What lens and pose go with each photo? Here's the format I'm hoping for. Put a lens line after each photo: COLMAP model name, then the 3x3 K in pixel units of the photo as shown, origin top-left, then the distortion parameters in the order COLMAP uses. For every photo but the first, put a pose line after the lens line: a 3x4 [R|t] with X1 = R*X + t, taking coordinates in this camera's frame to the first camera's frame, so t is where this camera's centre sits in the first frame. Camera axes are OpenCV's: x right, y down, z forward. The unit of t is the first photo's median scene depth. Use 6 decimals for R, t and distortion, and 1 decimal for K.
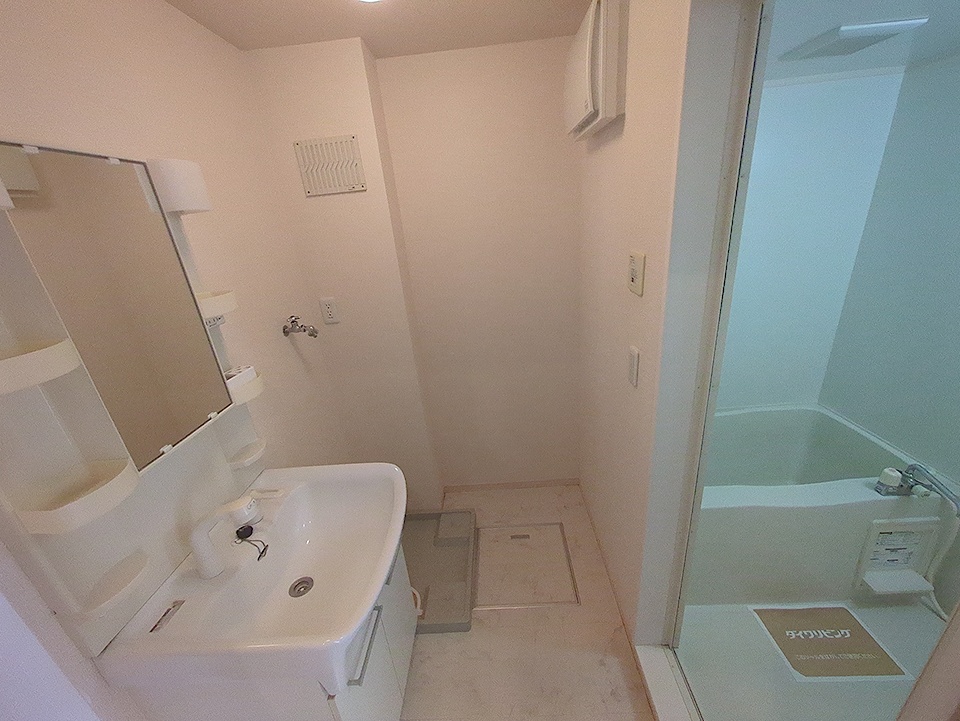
lens RADIAL K [[378.4, 0, 477.9], [0, 378.4, 365.2], [0, 0, 1]] dist [0.003887, 0.000025]
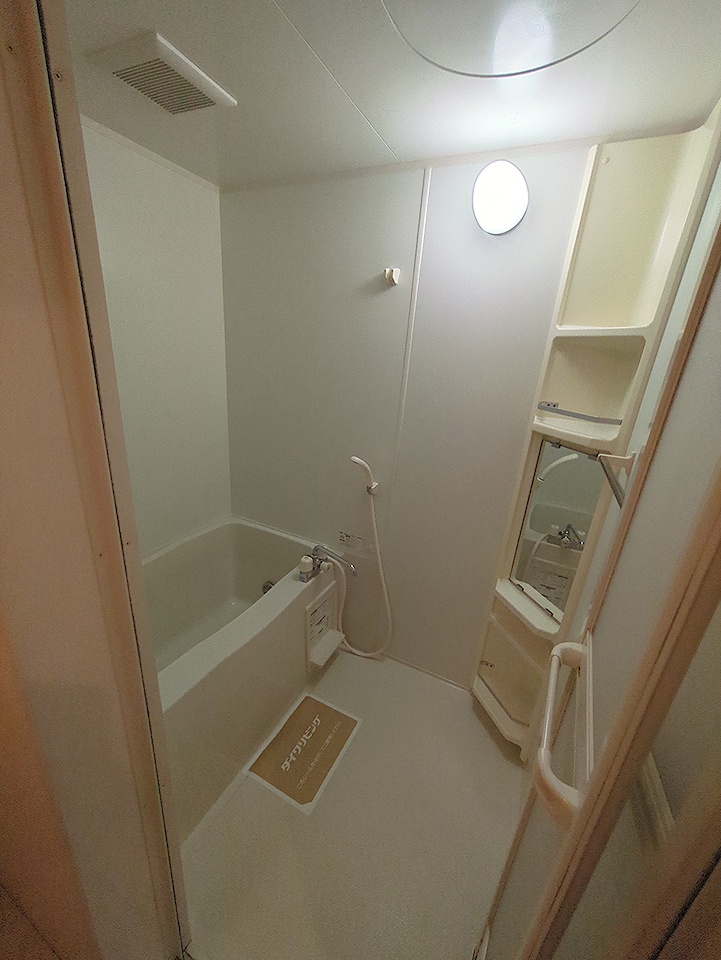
lens RADIAL K [[378.4, 0, 359.2], [0, 378.4, 484.3], [0, 0, 1]] dist [0.003887, 0.000025]
pose [[0.417945, -0.176216, 0.891218, 0.199475], [0.223963, 0.970715, 0.086905, 0.008294], [-0.880433, 0.163278, 0.445171, 0.320813]]
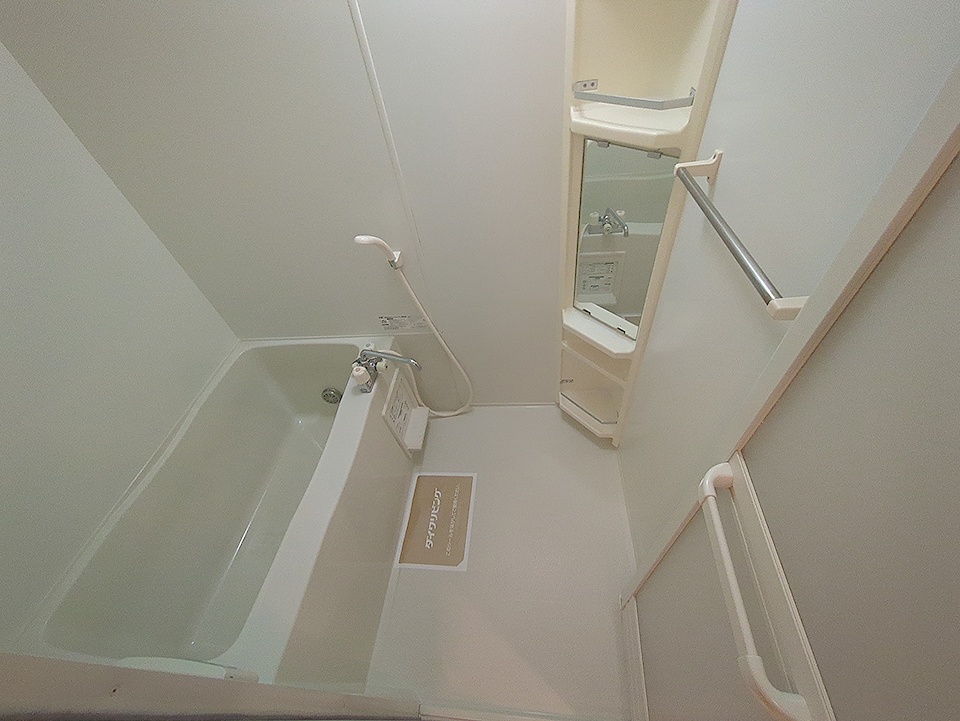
lens RADIAL K [[378.4, 0, 481.1], [0, 378.4, 362.2], [0, 0, 1]] dist [0.003887, 0.000025]
pose [[0.070475, -0.656639, 0.750905, 0.394089], [0.474271, 0.684306, 0.553888, -0.106000], [-0.877553, 0.317098, 0.359651, 0.364504]]
